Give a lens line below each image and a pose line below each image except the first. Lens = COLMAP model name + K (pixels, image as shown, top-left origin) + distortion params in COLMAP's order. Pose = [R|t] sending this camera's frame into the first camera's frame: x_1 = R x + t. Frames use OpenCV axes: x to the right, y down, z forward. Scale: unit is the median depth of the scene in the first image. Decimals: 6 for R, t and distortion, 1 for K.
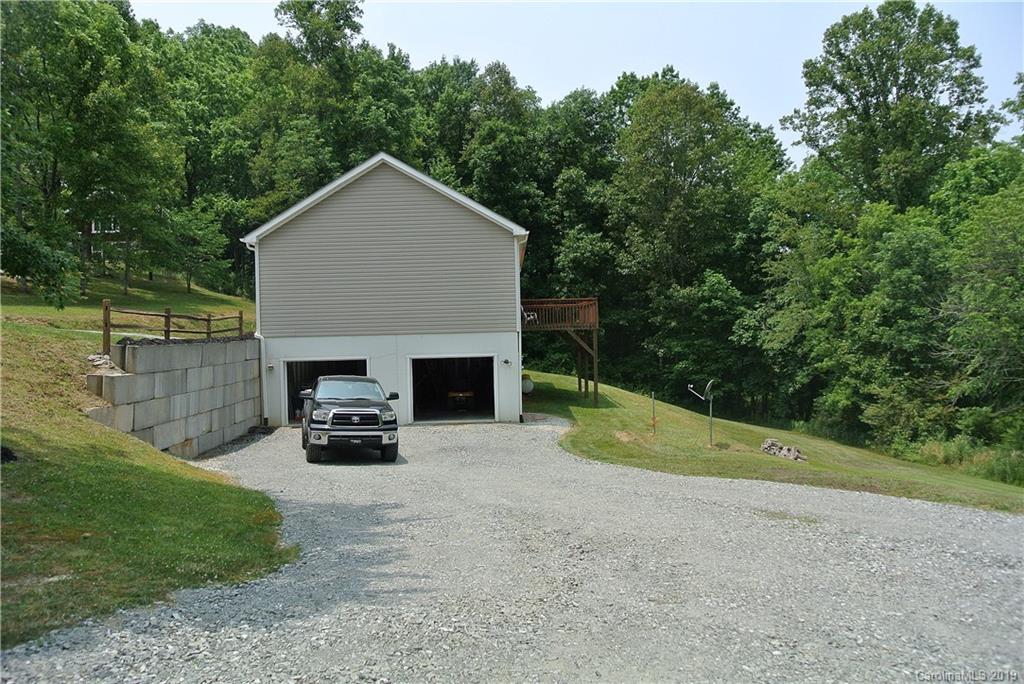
lens RADIAL K [[799.1, 0, 509.5], [0, 799.1, 338.7], [0, 0, 1]] dist [-0.095789, 0.050791]
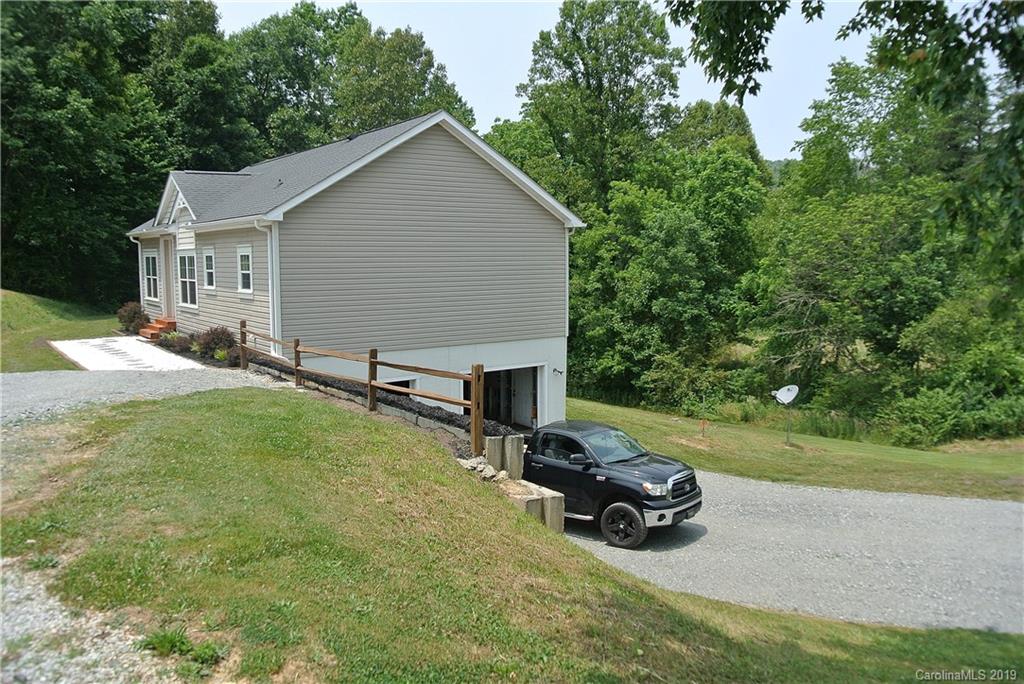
lens RADIAL K [[799.1, 0, 509.5], [0, 799.1, 338.7], [0, 0, 1]] dist [-0.095789, 0.050791]
pose [[0.805070, -0.041836, 0.591703, -0.271812], [-0.008944, 0.996540, 0.082629, -0.038129], [-0.593113, -0.071815, 0.801910, 0.158792]]
